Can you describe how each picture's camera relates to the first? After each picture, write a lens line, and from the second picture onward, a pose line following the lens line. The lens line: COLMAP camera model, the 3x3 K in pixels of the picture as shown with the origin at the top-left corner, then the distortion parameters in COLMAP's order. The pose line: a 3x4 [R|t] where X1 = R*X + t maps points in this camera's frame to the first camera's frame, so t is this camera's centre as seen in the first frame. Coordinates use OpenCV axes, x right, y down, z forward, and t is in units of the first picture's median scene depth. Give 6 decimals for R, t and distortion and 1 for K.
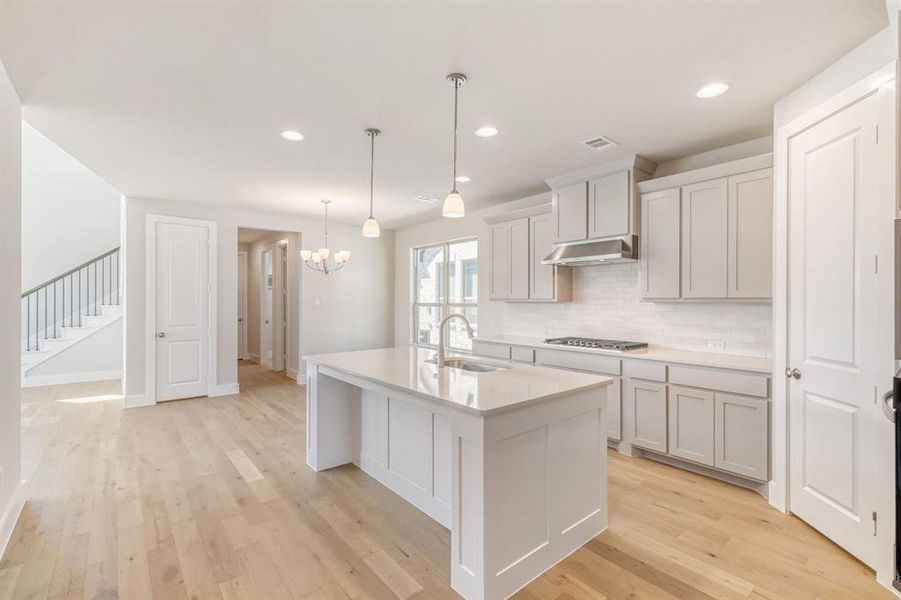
lens RADIAL K [[406.6, 0, 450.5], [0, 406.6, 300.0], [0, 0, 1]] dist [0.002213, 0.000645]
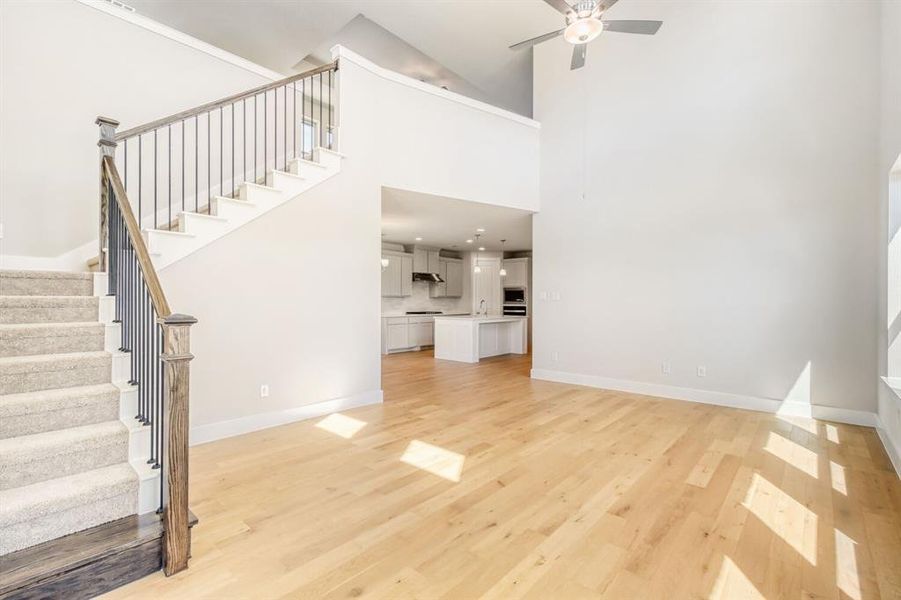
lens RADIAL K [[406.6, 0, 450.5], [0, 406.6, 300.0], [0, 0, 1]] dist [0.002213, 0.000645]
pose [[-0.150204, 0.003397, 0.988649, -1.975645], [-0.002892, 0.999988, -0.003876, 0.028025], [-0.988651, -0.003442, -0.150192, 1.093399]]
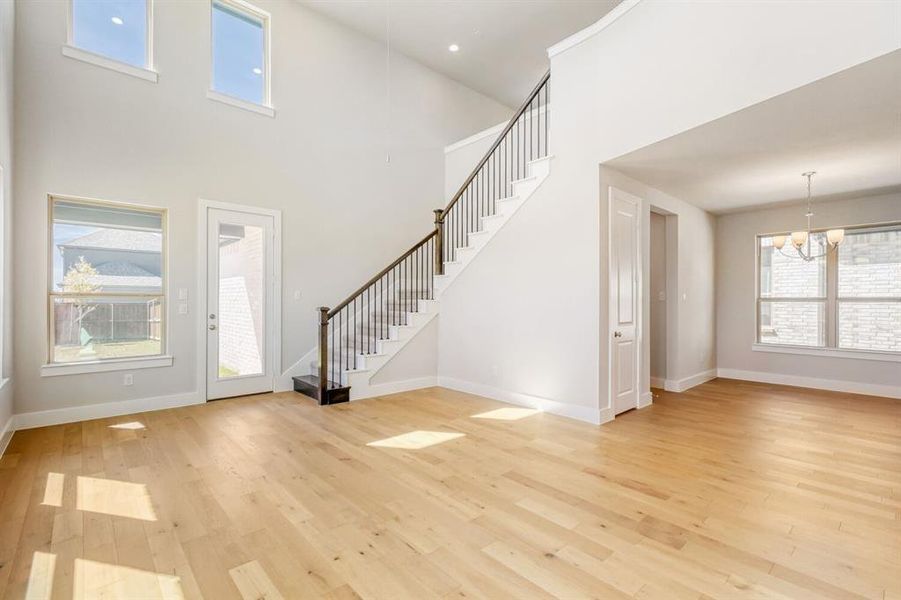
lens RADIAL K [[406.6, 0, 450.5], [0, 406.6, 300.0], [0, 0, 1]] dist [0.002213, 0.000645]
pose [[0.998974, 0.002885, 0.045200, -1.253403], [-0.002937, 0.999995, 0.001081, 0.019134], [-0.045197, -0.001213, 0.998977, 0.230056]]
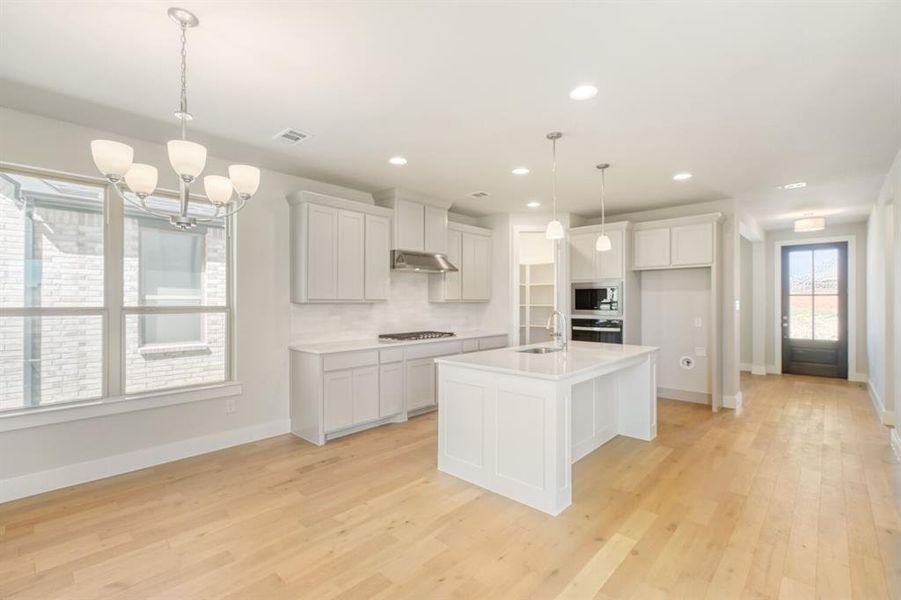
lens RADIAL K [[406.6, 0, 450.5], [0, 406.6, 300.0], [0, 0, 1]] dist [0.002213, 0.000645]
pose [[-0.129827, 0.002943, 0.991532, -0.794608], [-0.000318, 0.999995, -0.003009, 0.000326], [-0.991537, -0.000706, -0.129825, 0.949873]]
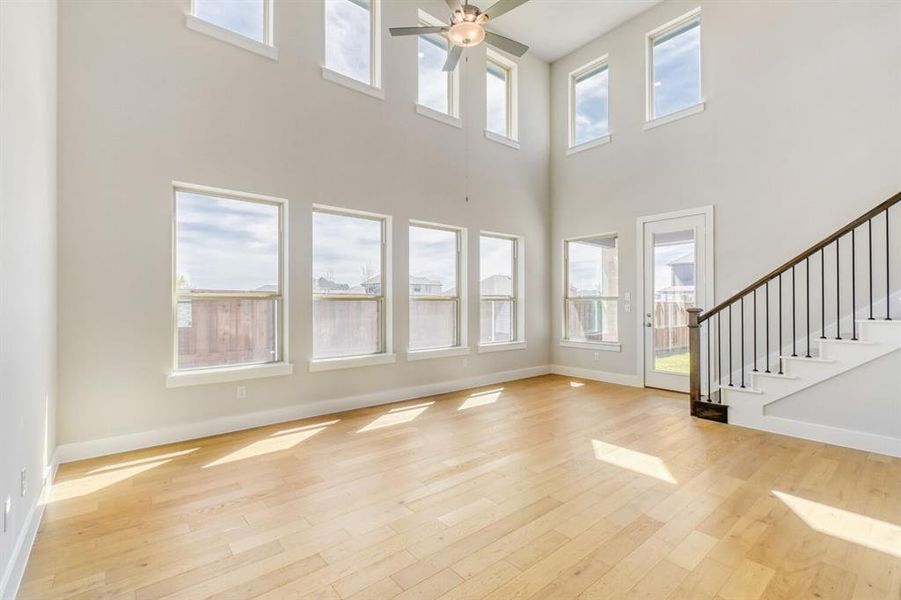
lens RADIAL K [[406.6, 0, 450.5], [0, 406.6, 300.0], [0, 0, 1]] dist [0.002213, 0.000645]
pose [[-0.001582, -0.006747, -0.999976, -0.581403], [0.003906, 0.999970, -0.006753, 0.025067], [0.999991, -0.003916, -0.001555, 0.725856]]
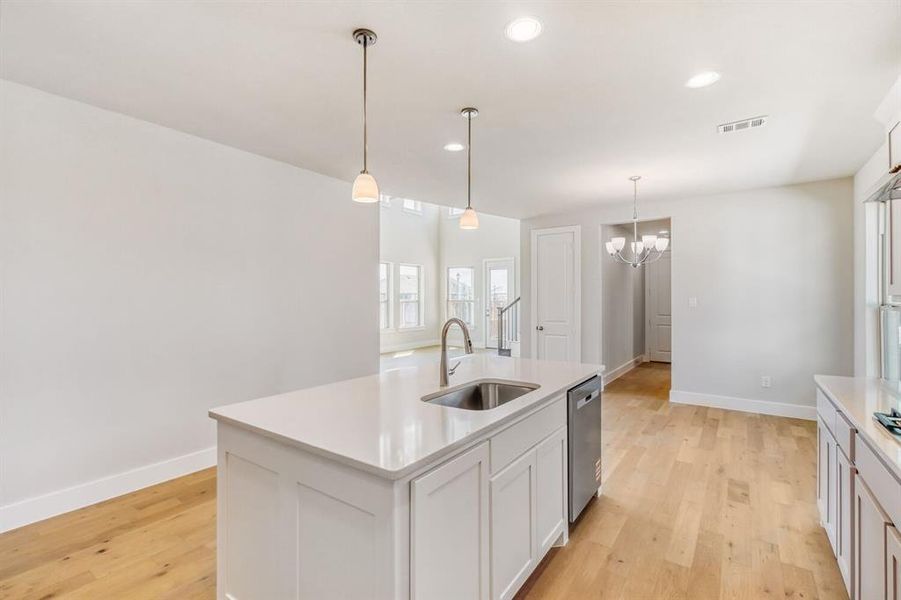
lens RADIAL K [[406.6, 0, 450.5], [0, 406.6, 300.0], [0, 0, 1]] dist [0.002213, 0.000645]
pose [[0.255174, 0.001175, -0.966894, 0.457055], [0.002224, 0.999996, 0.001802, -0.000692], [0.966893, -0.002610, 0.255171, 0.499991]]
